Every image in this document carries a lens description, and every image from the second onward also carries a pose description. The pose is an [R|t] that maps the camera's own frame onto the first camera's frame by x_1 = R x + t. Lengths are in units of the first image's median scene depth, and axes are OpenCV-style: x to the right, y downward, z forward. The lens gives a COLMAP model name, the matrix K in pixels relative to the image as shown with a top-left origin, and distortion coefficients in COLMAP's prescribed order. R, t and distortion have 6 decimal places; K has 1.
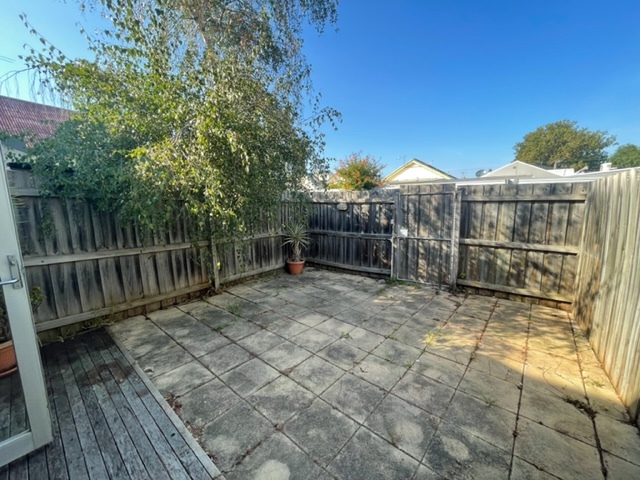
lens RADIAL K [[259.3, 0, 316.9], [0, 259.3, 239.0], [0, 0, 1]] dist [0.000970, 0.000558]
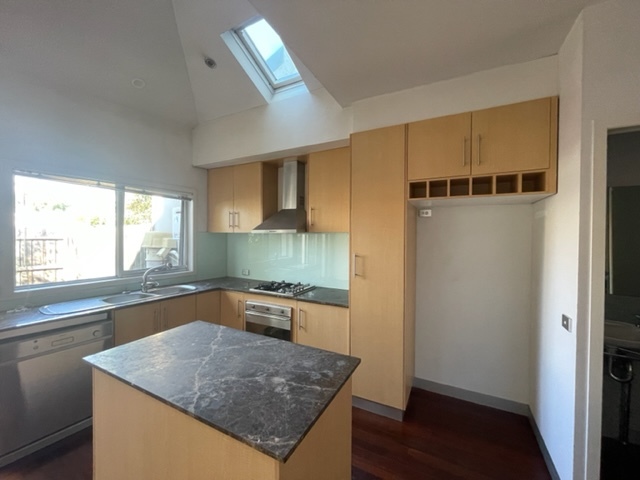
lens RADIAL K [[259.3, 0, 319.8], [0, 259.3, 239.4], [0, 0, 1]] dist [0.000970, 0.000558]
pose [[-0.150337, 0.003343, 0.988629, -0.844433], [0.140854, 0.989865, 0.018072, 0.061161], [-0.978549, 0.141969, -0.149284, -0.411303]]
